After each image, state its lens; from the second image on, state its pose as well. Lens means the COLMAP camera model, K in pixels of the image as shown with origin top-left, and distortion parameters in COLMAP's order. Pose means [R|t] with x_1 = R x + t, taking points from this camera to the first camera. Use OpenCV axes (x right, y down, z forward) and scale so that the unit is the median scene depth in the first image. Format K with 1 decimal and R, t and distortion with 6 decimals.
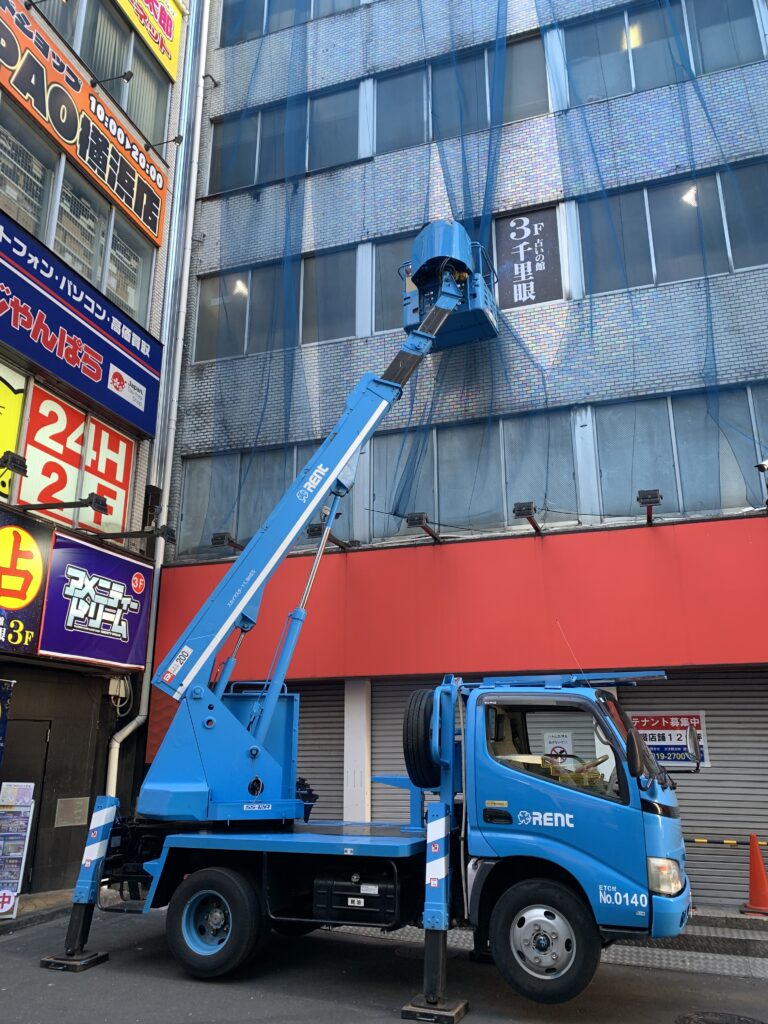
lens RADIAL K [[774.3, 0, 387.4], [0, 774.3, 519.5], [0, 0, 1]] dist [0.031348, -0.027004]
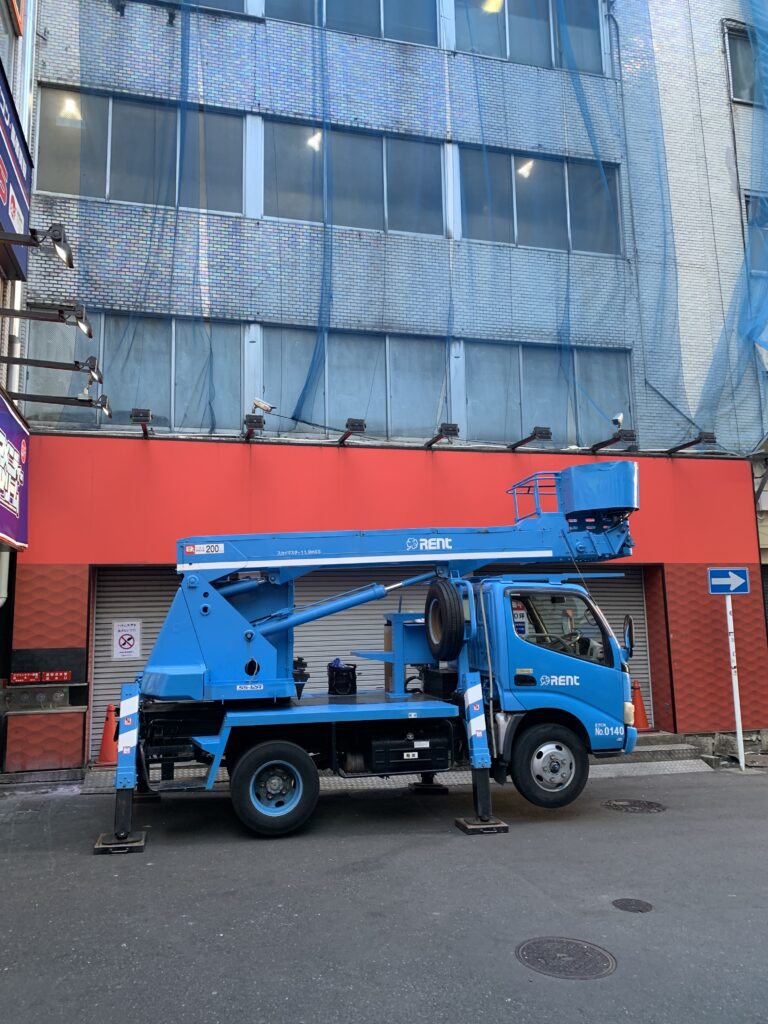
lens RADIAL K [[774.3, 0, 380.9], [0, 774.3, 511.0], [0, 0, 1]] dist [0.031348, -0.027004]
pose [[0.846983, 0.063623, 0.527799, -0.420161], [-0.138863, 0.984822, 0.104124, 0.001178], [-0.513163, -0.161483, 0.842963, 0.043370]]
